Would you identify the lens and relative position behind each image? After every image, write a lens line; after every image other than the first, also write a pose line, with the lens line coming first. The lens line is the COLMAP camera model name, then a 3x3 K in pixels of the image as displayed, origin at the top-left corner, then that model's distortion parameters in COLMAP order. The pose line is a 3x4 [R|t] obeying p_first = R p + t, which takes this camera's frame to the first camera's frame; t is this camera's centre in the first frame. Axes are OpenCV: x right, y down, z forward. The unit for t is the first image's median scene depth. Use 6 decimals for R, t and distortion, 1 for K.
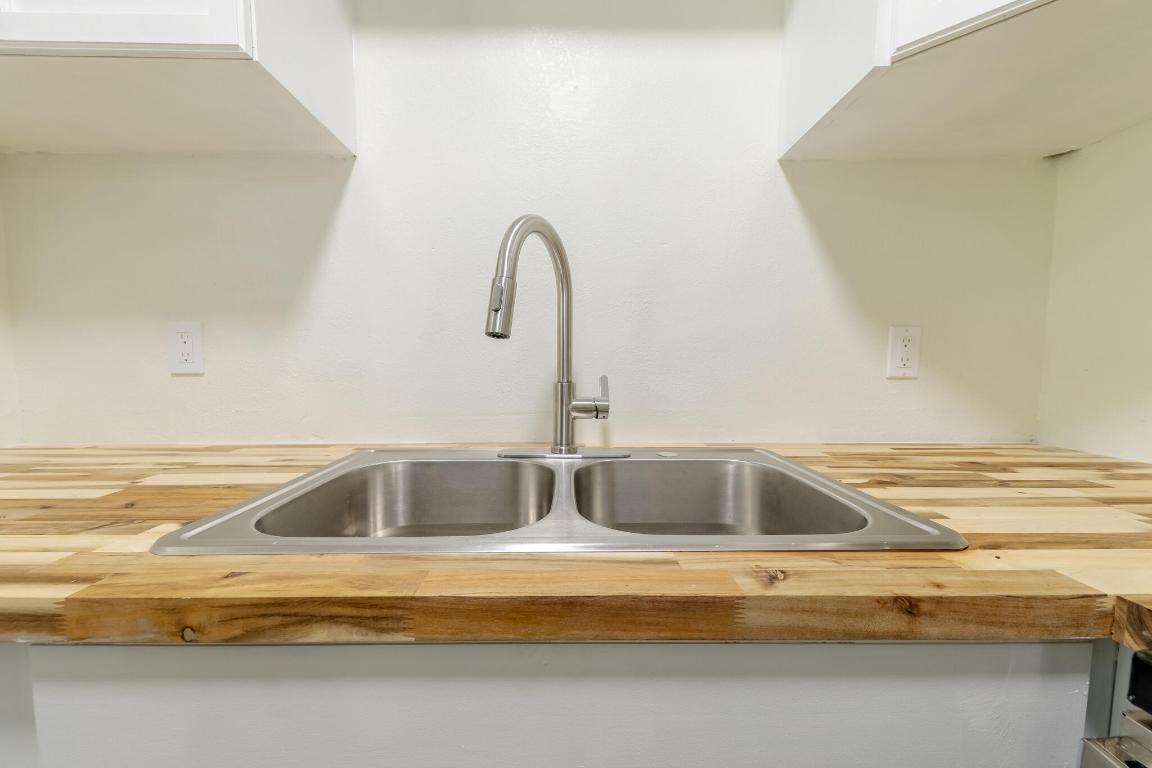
lens RADIAL K [[437.8, 0, 575.9], [0, 437.8, 389.8], [0, 0, 1]] dist [0.000015, -0.000116]
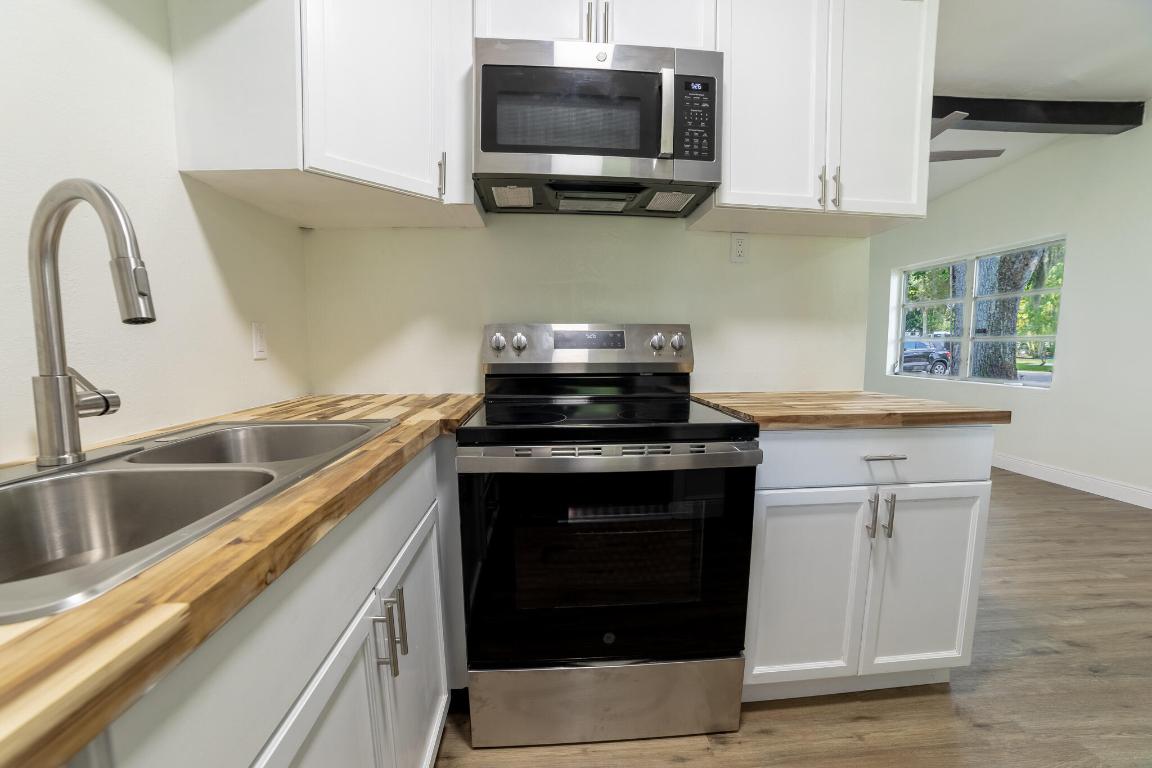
lens RADIAL K [[463.6, 0, 574.2], [0, 463.6, 390.9], [0, 0, 1]] dist [-0.098570, 0.029205]
pose [[-0.058615, -0.101719, 0.993085, -0.876479], [0.074898, 0.991543, 0.105982, -0.000876], [-0.995467, 0.080592, -0.050501, 0.087566]]
